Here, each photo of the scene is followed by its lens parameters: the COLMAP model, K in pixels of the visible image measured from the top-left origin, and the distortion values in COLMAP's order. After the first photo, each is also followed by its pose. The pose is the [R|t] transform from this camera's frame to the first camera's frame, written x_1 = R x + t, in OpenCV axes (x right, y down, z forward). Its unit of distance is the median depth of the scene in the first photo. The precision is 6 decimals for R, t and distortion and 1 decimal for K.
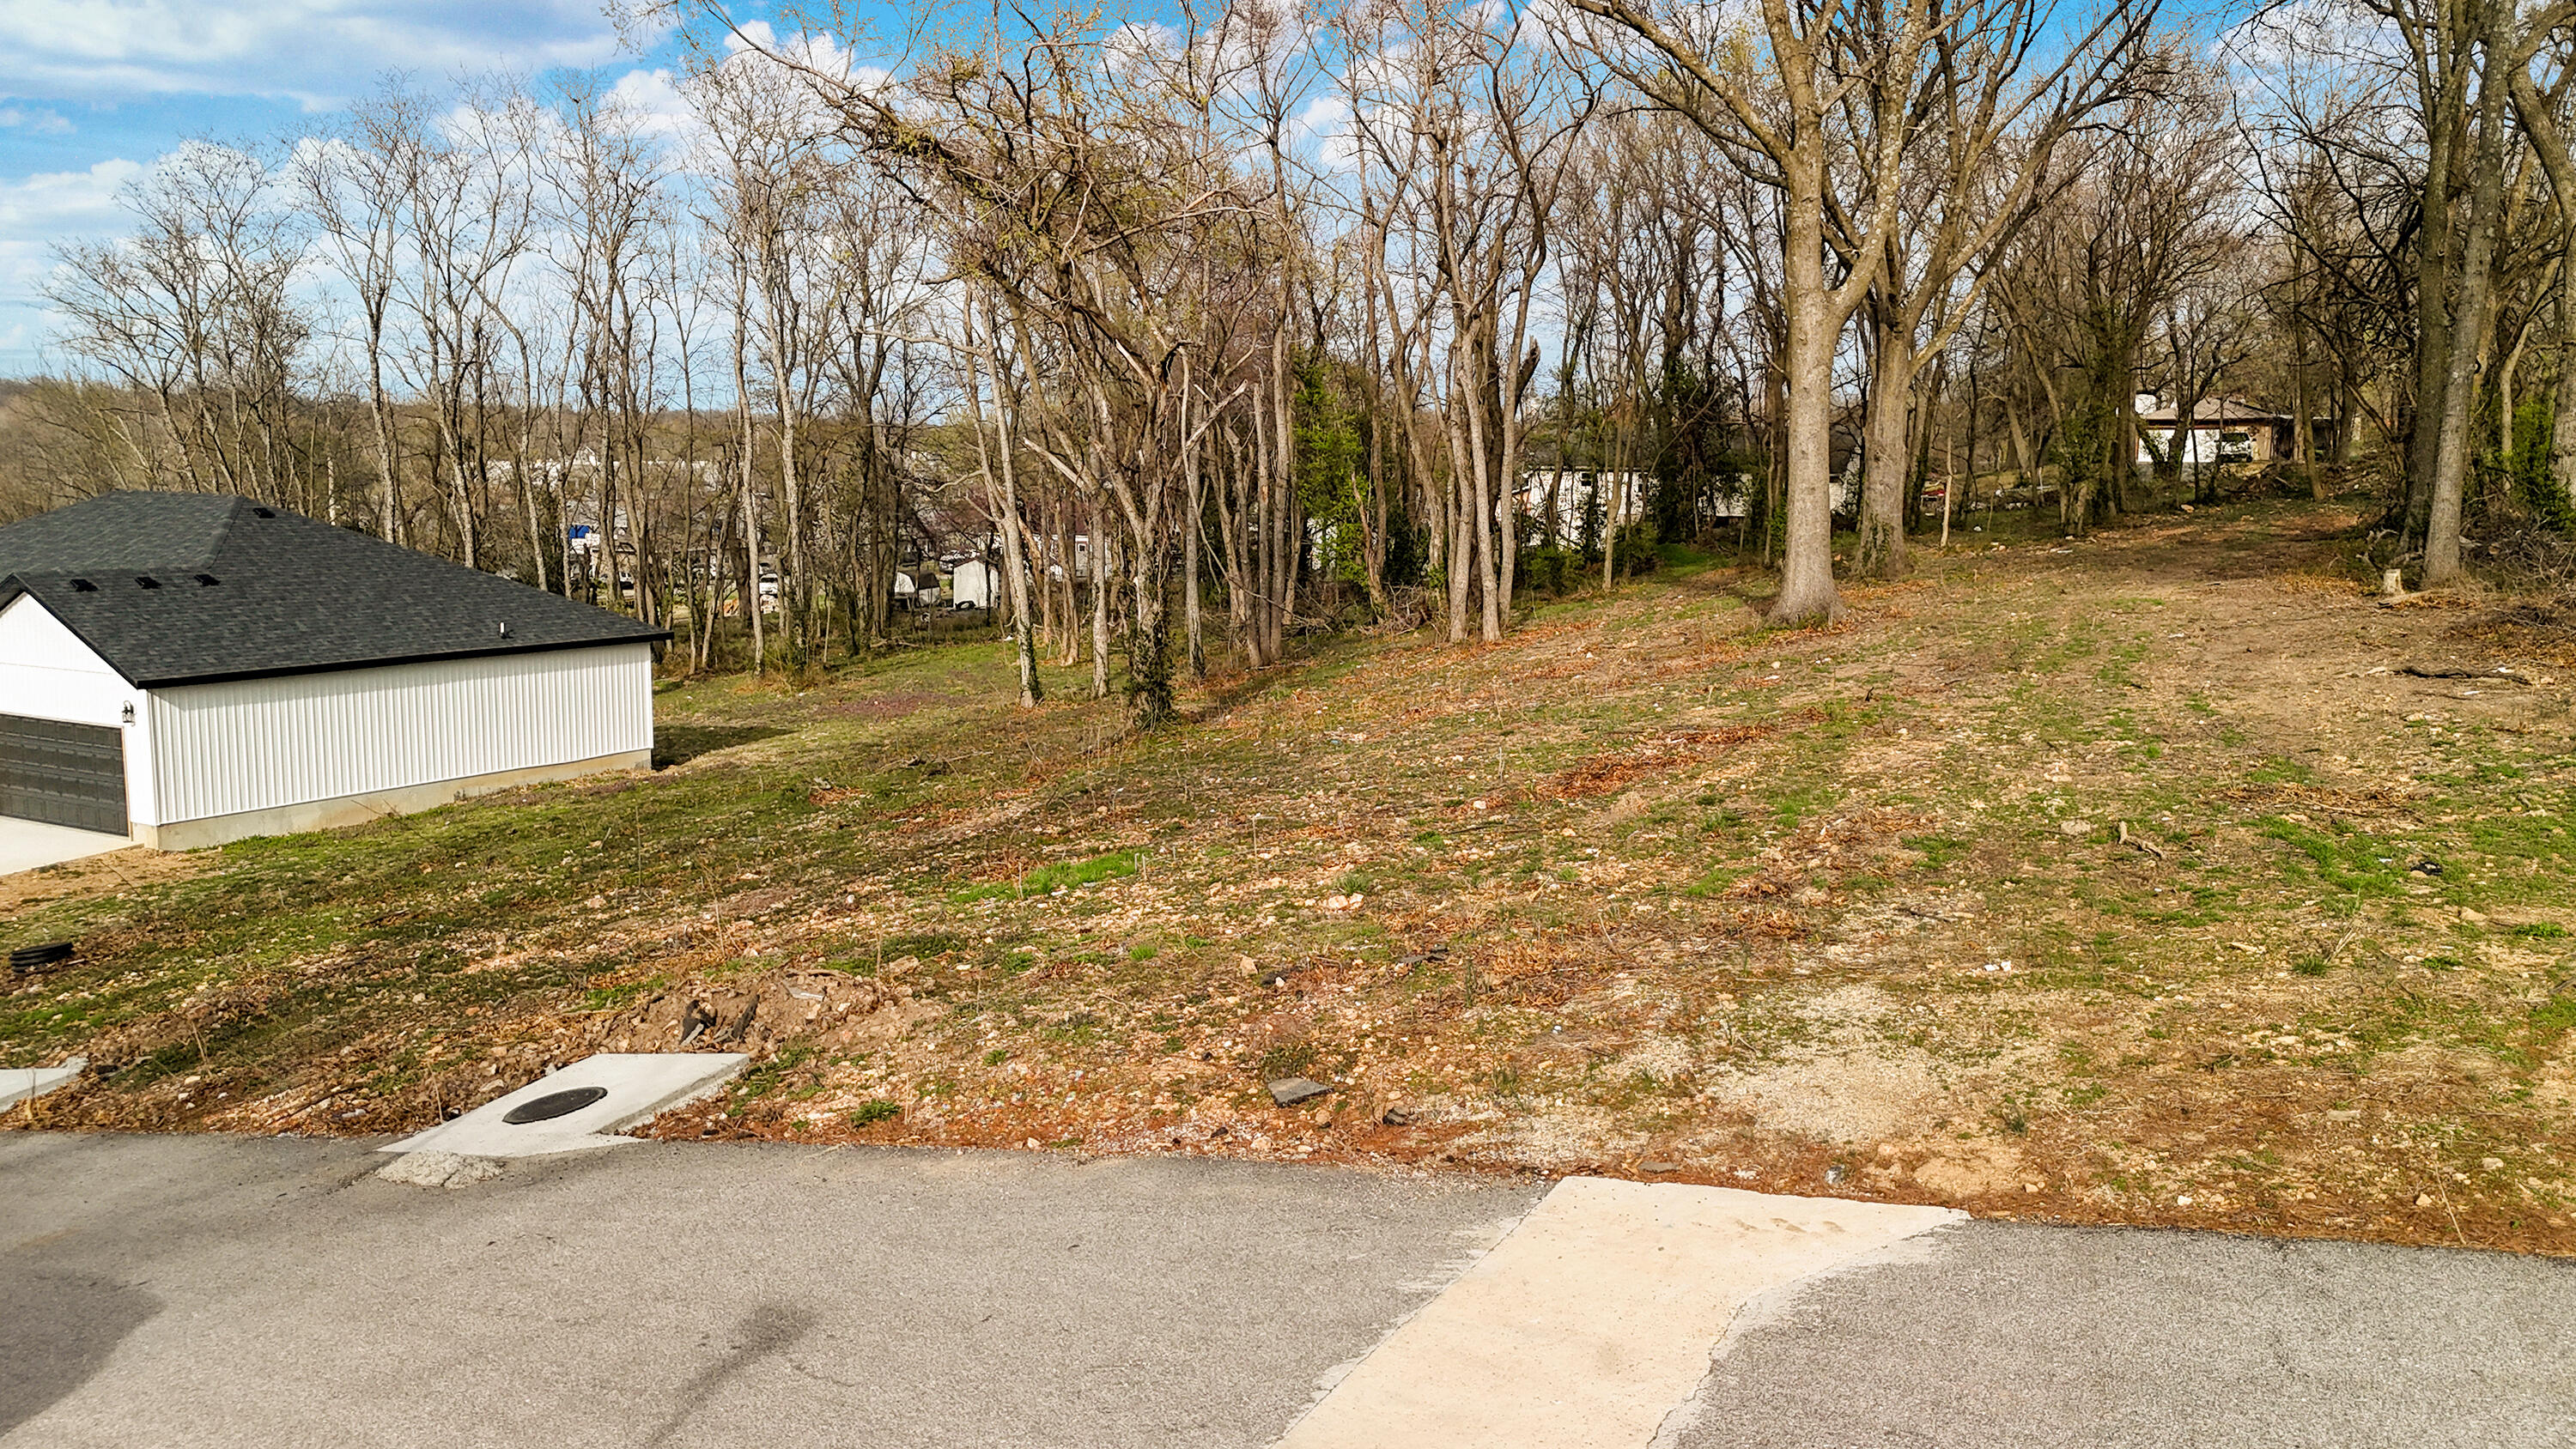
lens RADIAL K [[1993.7, 0, 1288.0], [0, 1993.7, 724.5], [0, 0, 1]] dist [0.073260, -0.001582]
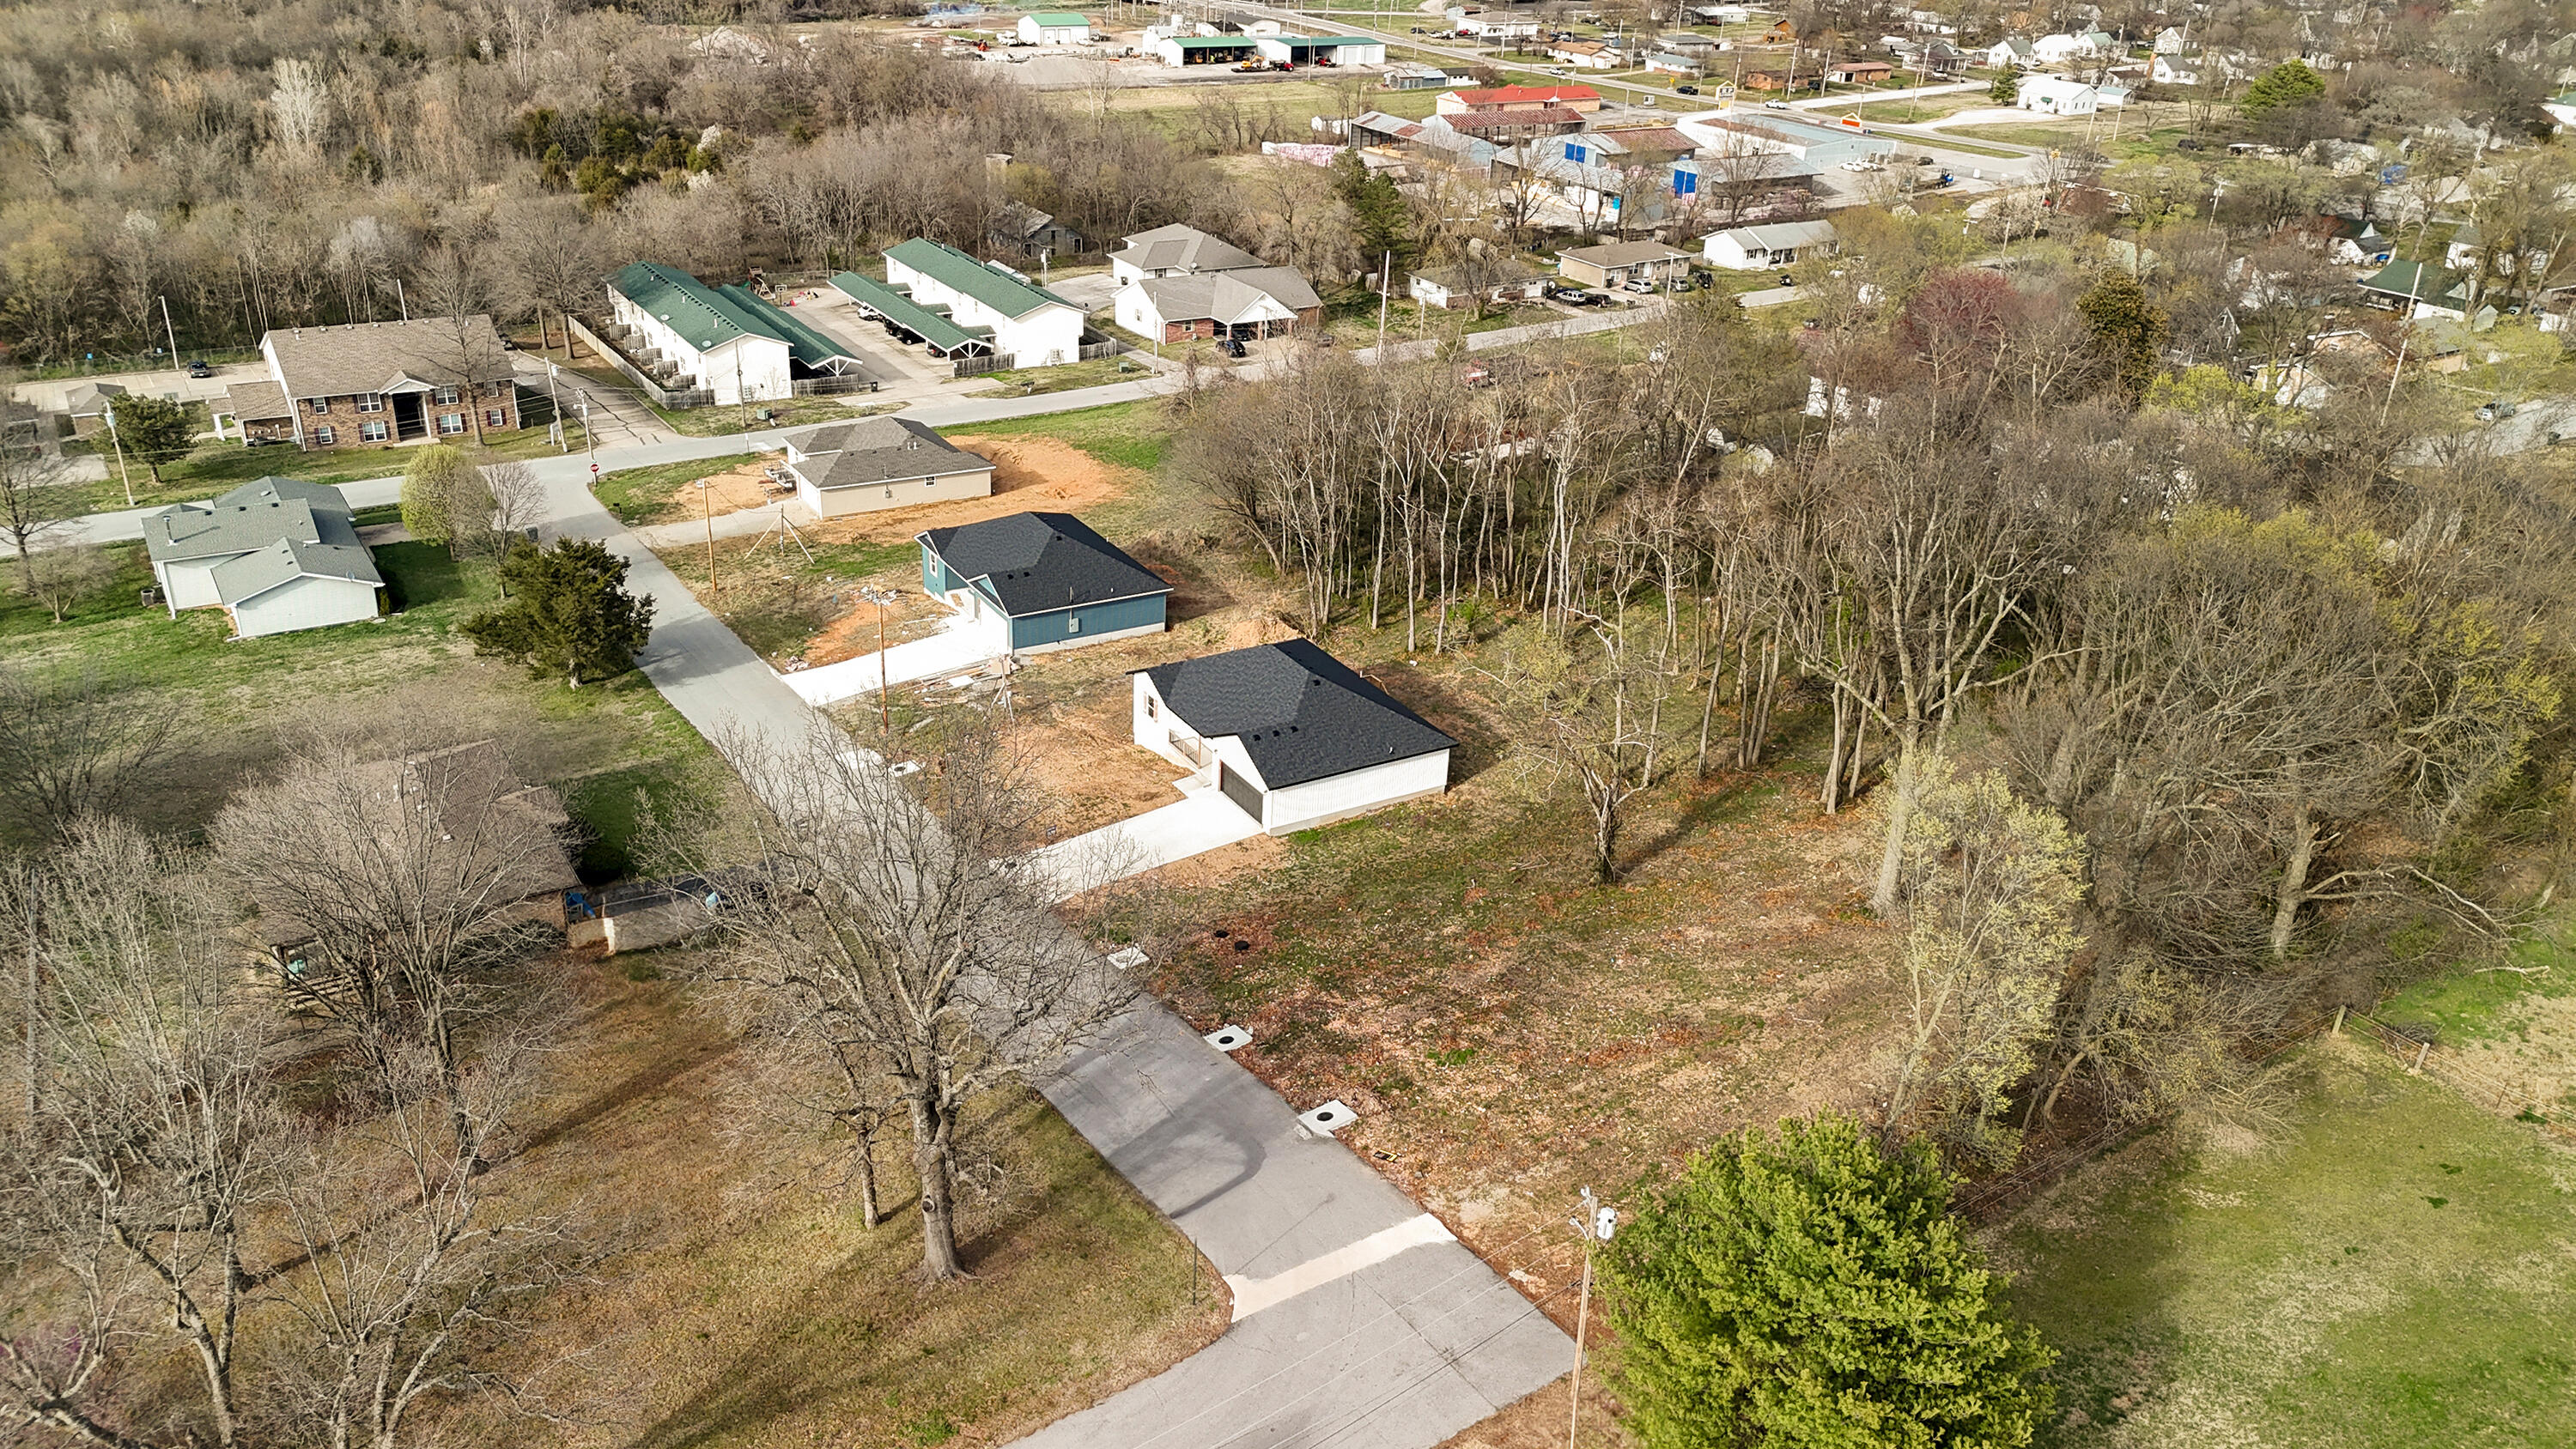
lens RADIAL K [[1893.5, 0, 1290.2], [0, 1893.5, 672.3], [0, 0, 1]] dist [0.062799, -0.073636]
pose [[0.872773, 0.225561, -0.432885, 0.847071], [-0.100107, 0.950692, 0.293537, -1.364035], [0.477750, -0.212856, 0.852319, -1.781938]]
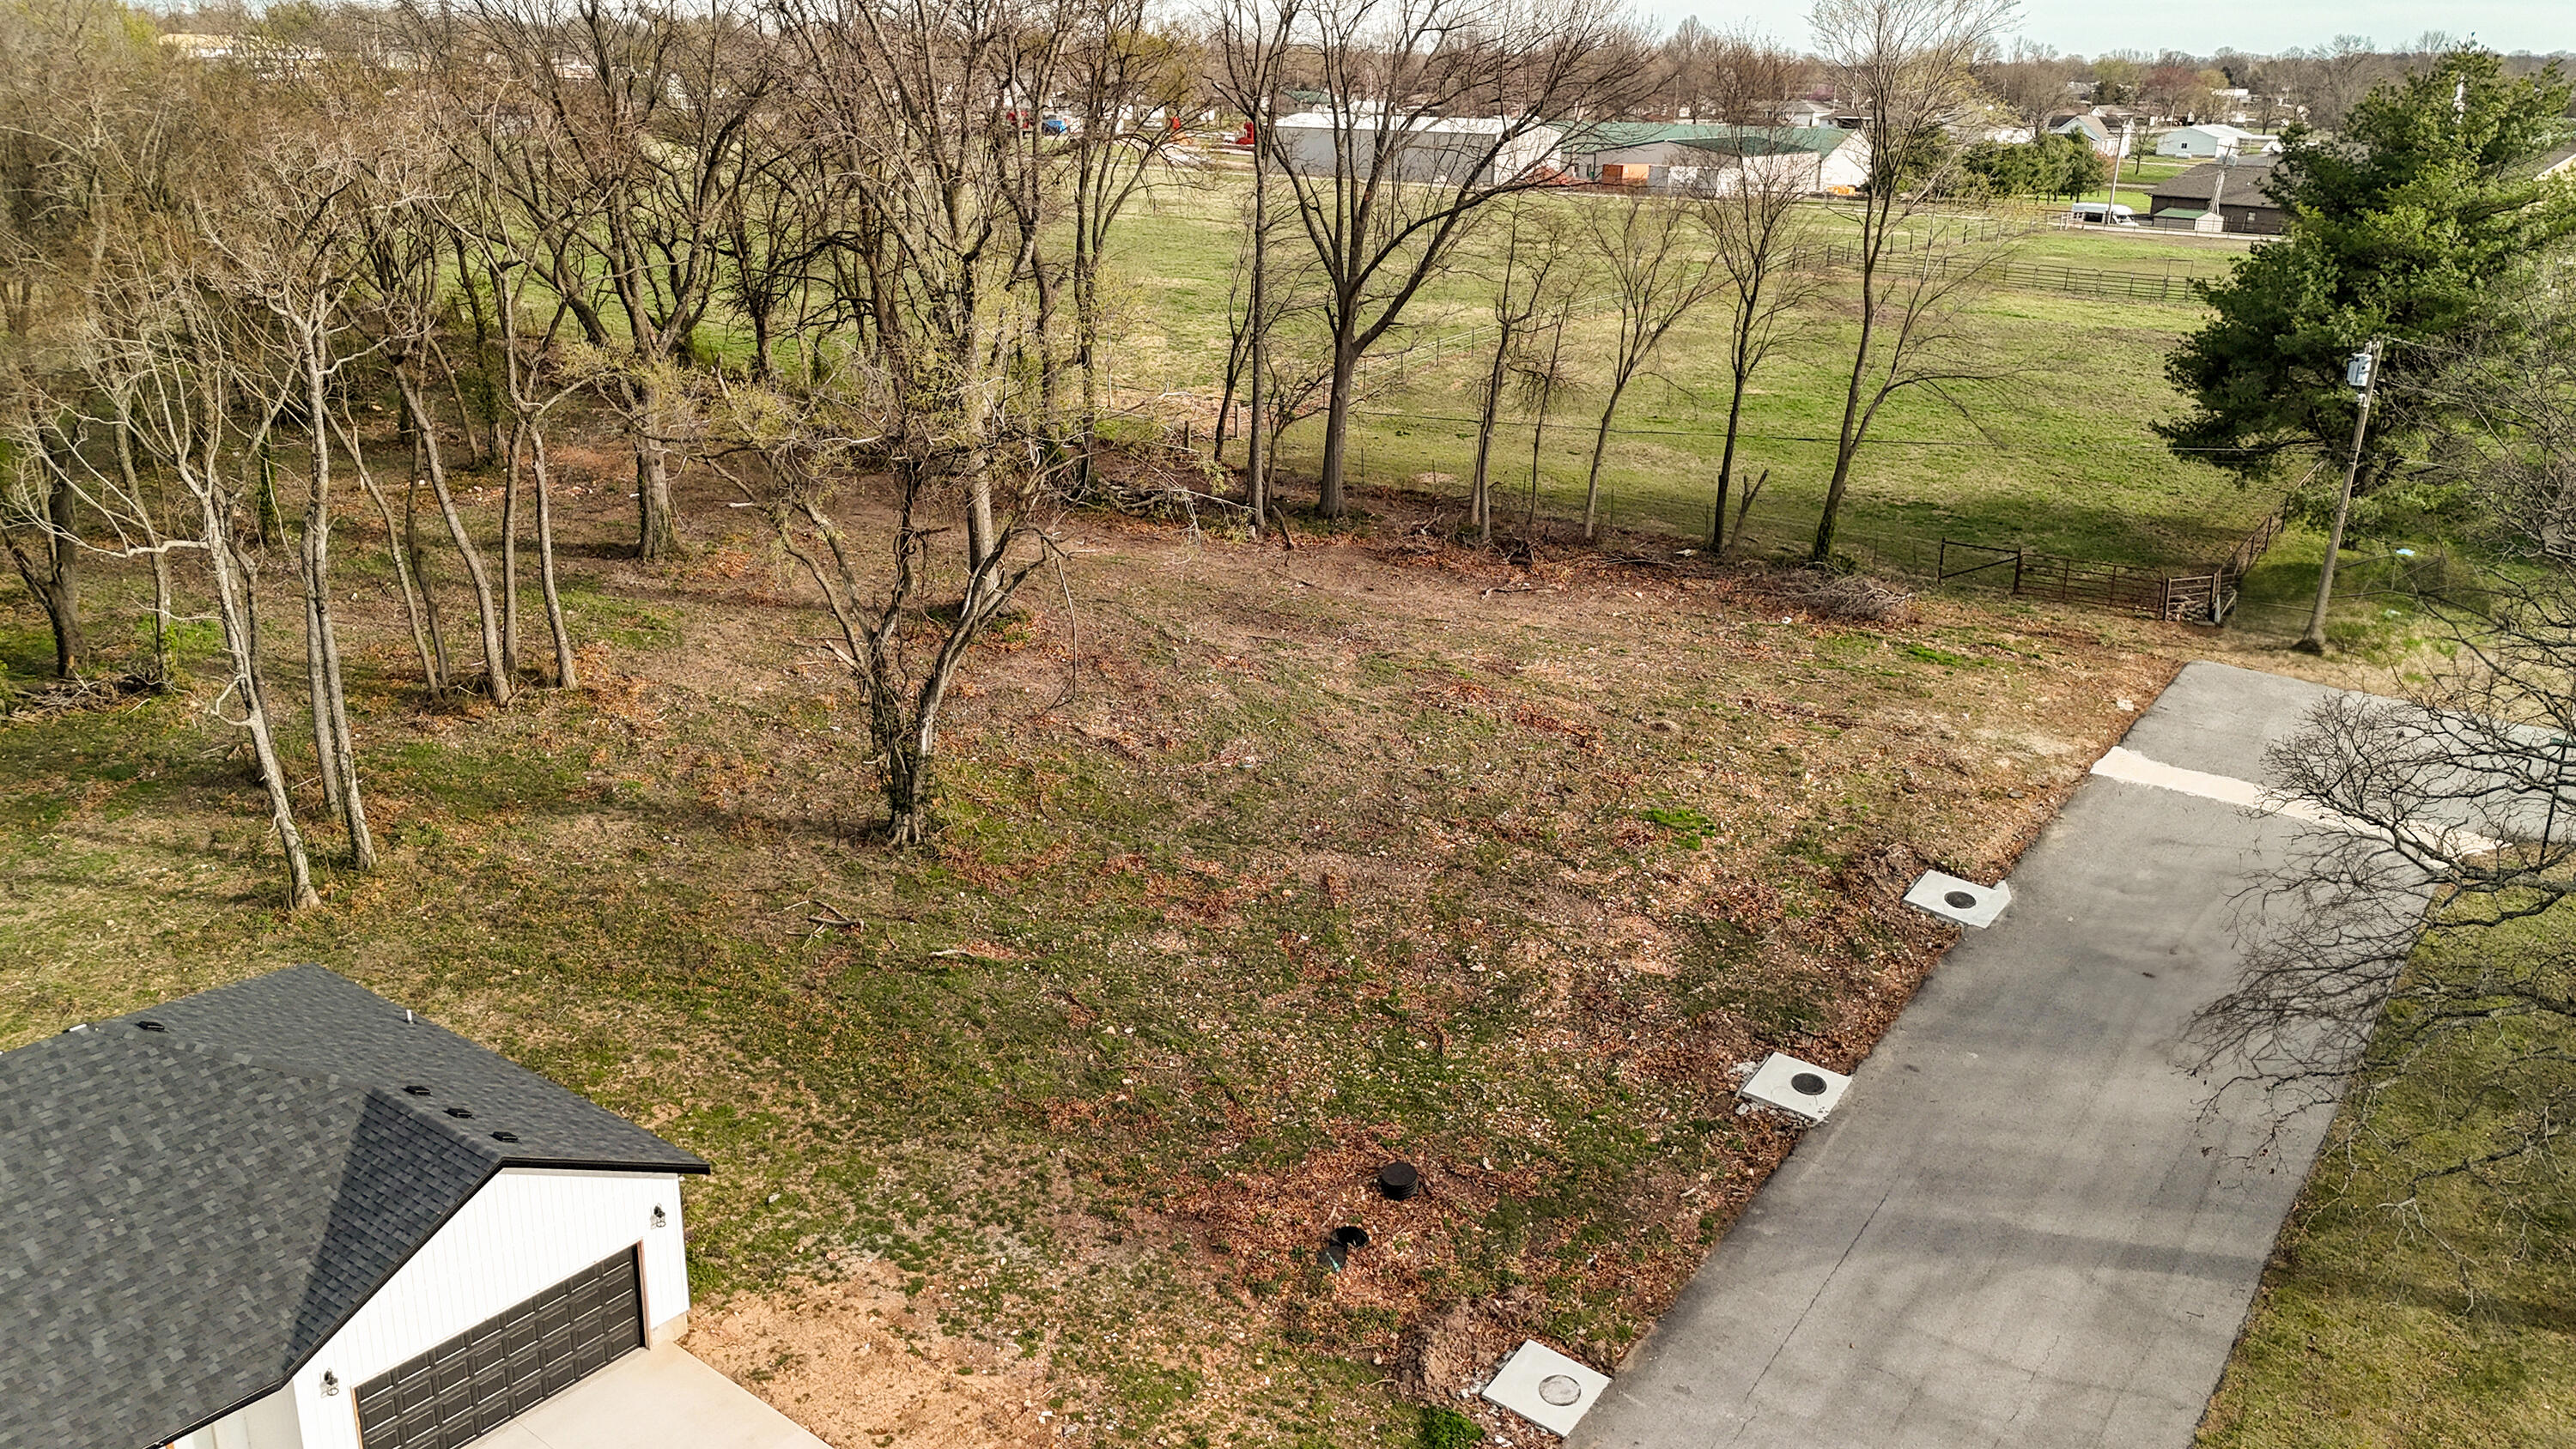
lens RADIAL K [[1993.7, 0, 1288.0], [0, 1993.7, 724.5], [0, 0, 1]] dist [0.073260, -0.001582]
pose [[0.130819, -0.314086, 0.940338, -1.810072], [0.116645, 0.946778, 0.300009, -0.615435], [-0.984520, 0.070439, 0.160493, 0.801458]]
